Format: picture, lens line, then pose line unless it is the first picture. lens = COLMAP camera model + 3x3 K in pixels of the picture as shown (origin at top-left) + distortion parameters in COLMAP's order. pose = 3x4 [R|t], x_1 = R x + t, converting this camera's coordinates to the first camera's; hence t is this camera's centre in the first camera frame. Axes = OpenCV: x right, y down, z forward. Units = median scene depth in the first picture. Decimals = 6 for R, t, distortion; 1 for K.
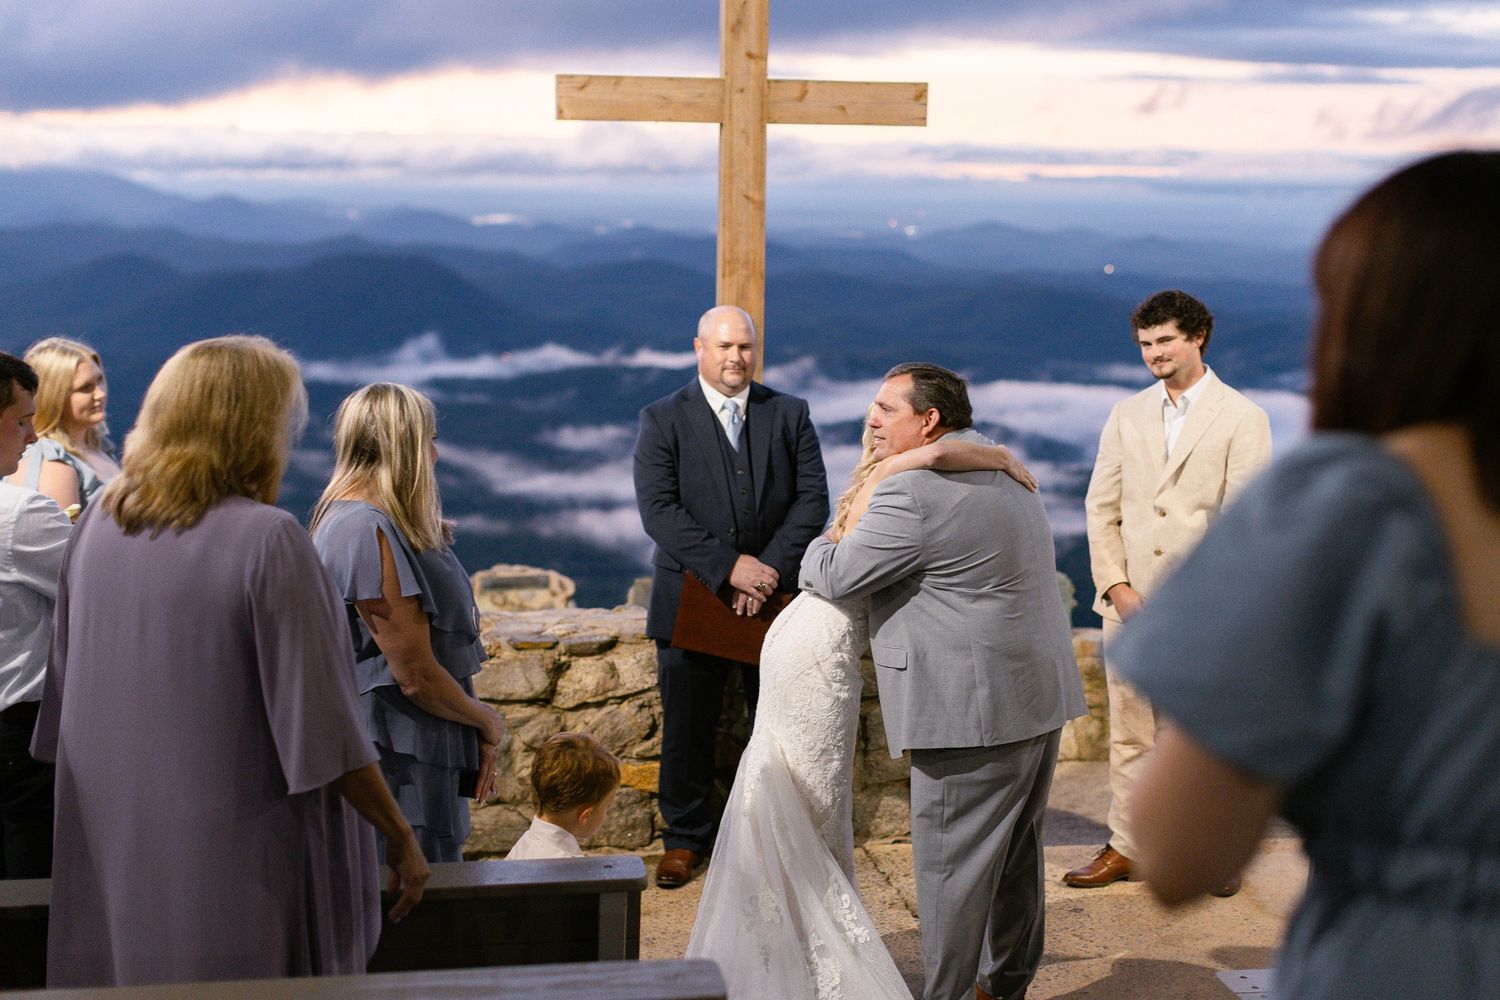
lens RADIAL K [[2134.5, 0, 753.0], [0, 2134.5, 494.0], [0, 0, 1]] dist [0.022794, -0.035447]
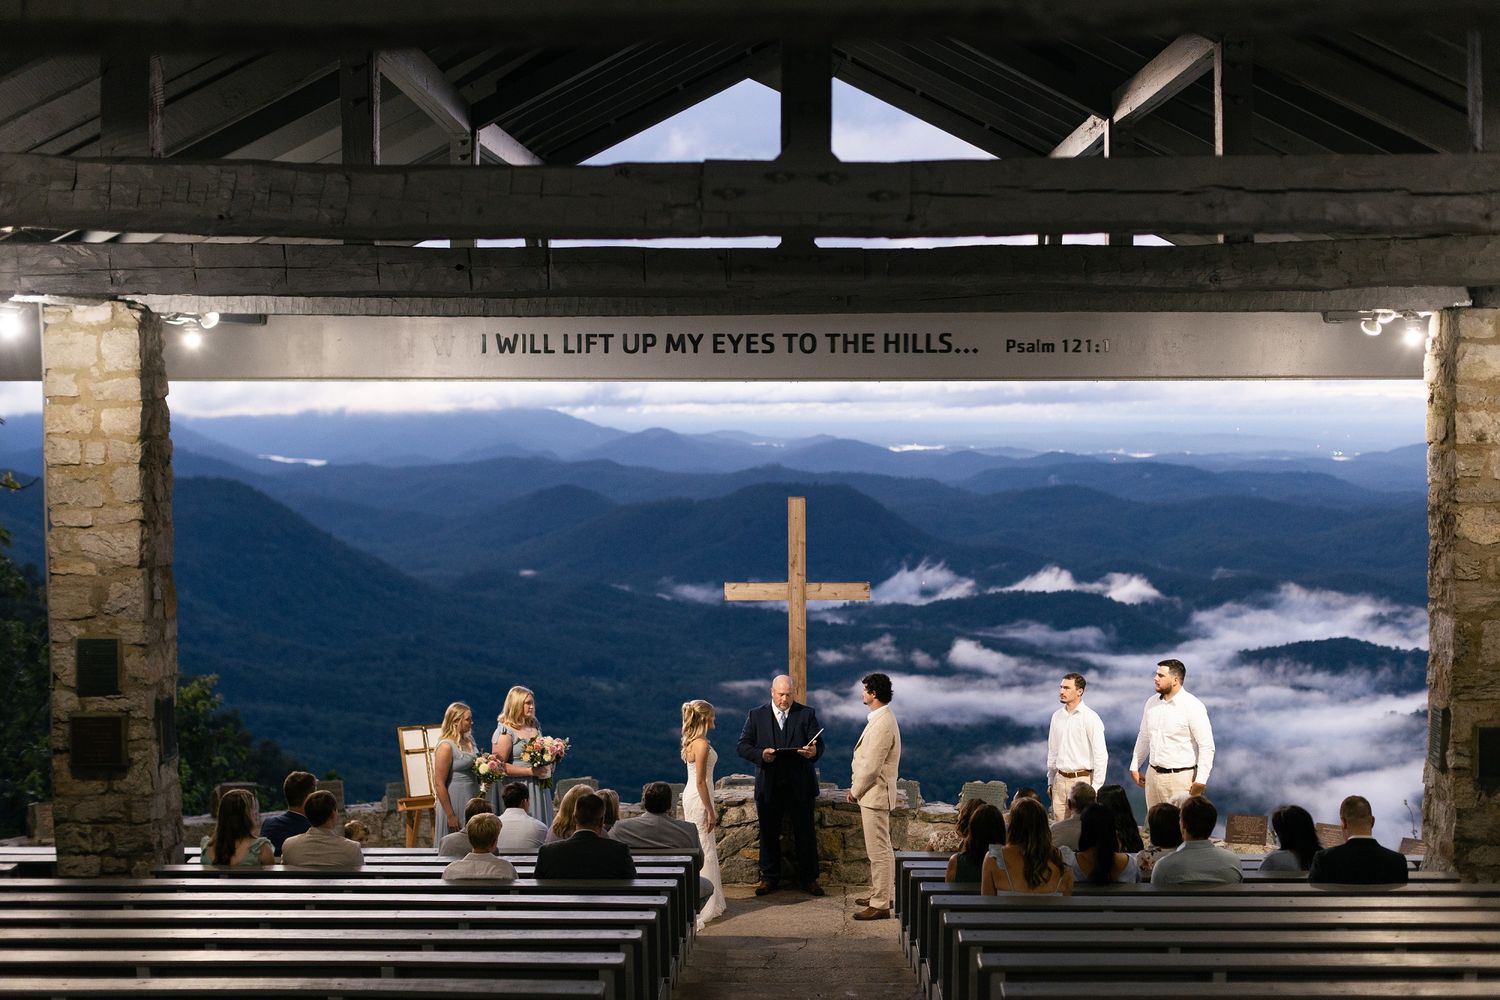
lens RADIAL K [[2134.5, 0, 753.0], [0, 2134.5, 494.0], [0, 0, 1]] dist [0.022794, -0.035447]
pose [[0.981014, -0.009375, -0.193710, 0.448501], [-0.011152, 0.994451, -0.104605, -0.030290], [0.193616, 0.104779, 0.975466, -1.555163]]
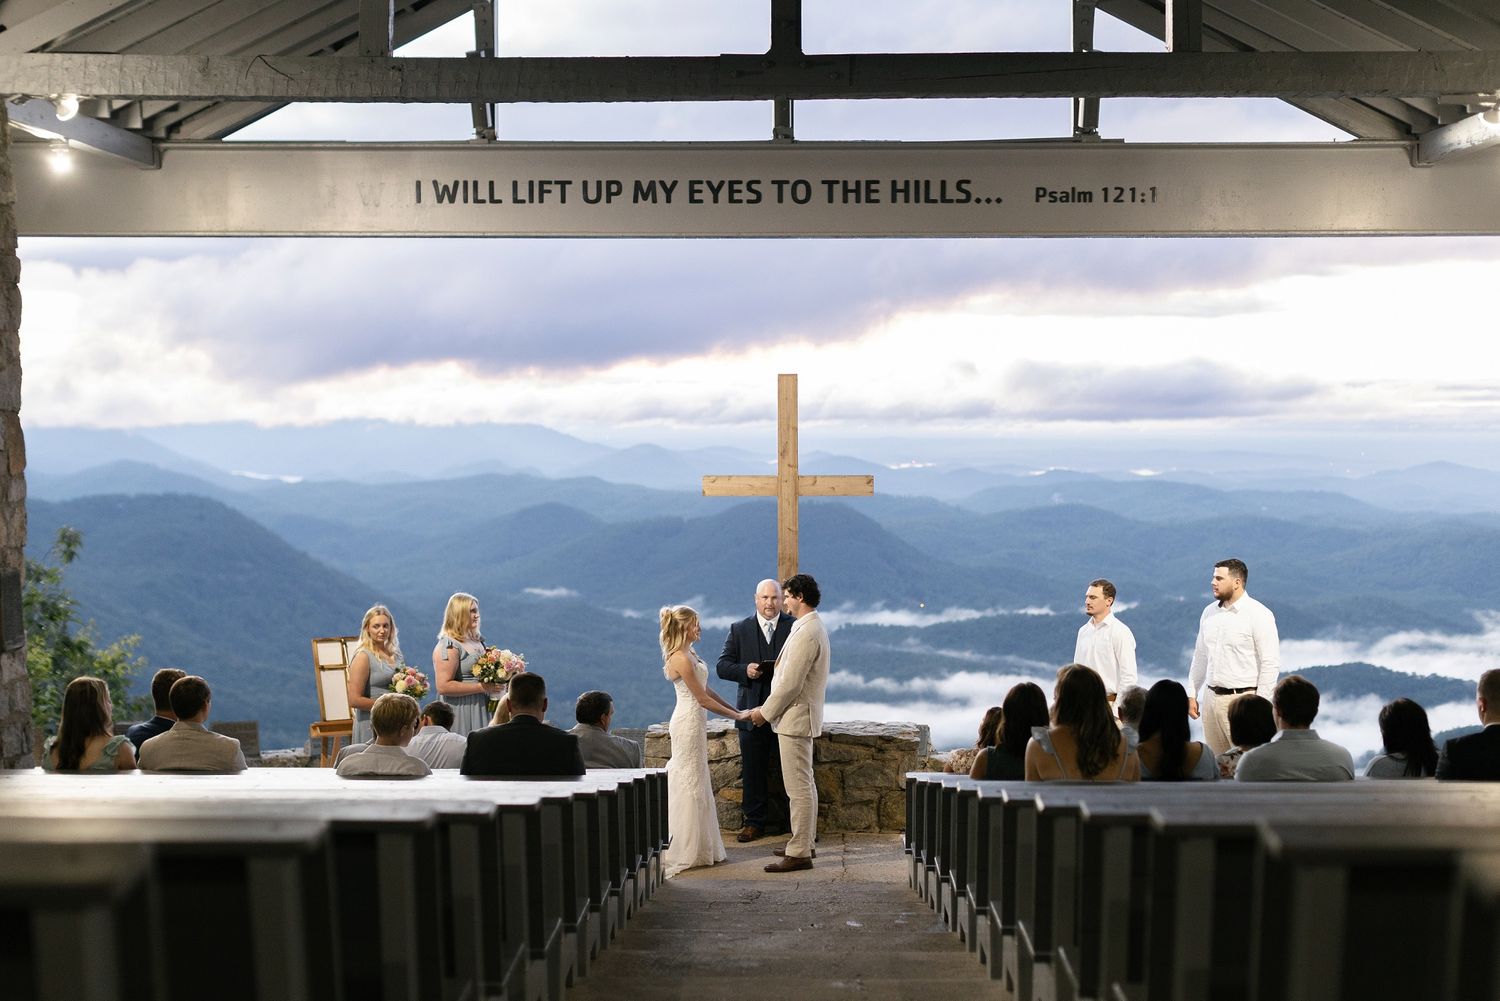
lens RADIAL K [[2215.9, 0, 755.6], [0, 2215.9, 497.7], [0, 0, 1]] dist [0.014956, 0.068349]
pose [[0.981922, -0.008304, -0.189104, 0.396051], [-0.013062, 0.993683, -0.111457, 0.082506], [0.188835, 0.111913, 0.975611, -1.231264]]
